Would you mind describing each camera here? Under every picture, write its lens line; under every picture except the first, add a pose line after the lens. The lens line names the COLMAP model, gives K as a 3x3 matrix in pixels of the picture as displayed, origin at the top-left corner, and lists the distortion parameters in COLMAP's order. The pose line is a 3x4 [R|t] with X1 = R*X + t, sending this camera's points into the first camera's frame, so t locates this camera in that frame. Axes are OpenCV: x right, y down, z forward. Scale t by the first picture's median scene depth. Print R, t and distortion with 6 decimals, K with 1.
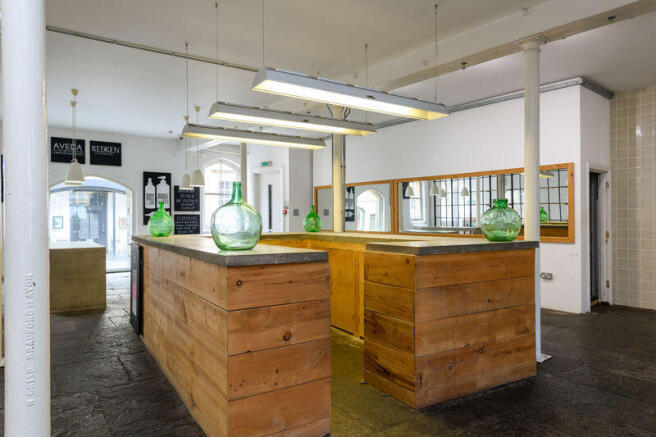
lens RADIAL K [[428.5, 0, 328.0], [0, 428.5, 218.5], [0, 0, 1]] dist [0.000895, -0.000130]
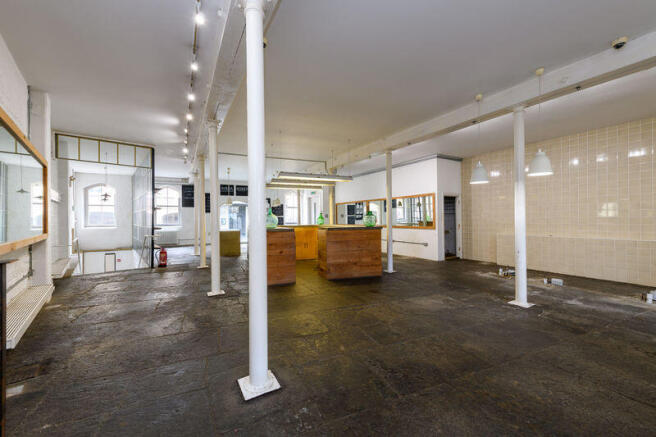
lens RADIAL K [[261.1, 0, 328.0], [0, 261.1, 218.5], [0, 0, 1]] dist [0.000016, 0.000001]
pose [[0.982768, -0.004858, -0.184778, 0.253895], [0.004655, 0.999988, -0.001535, 0.001986], [0.184783, 0.000648, 0.982779, -0.383866]]
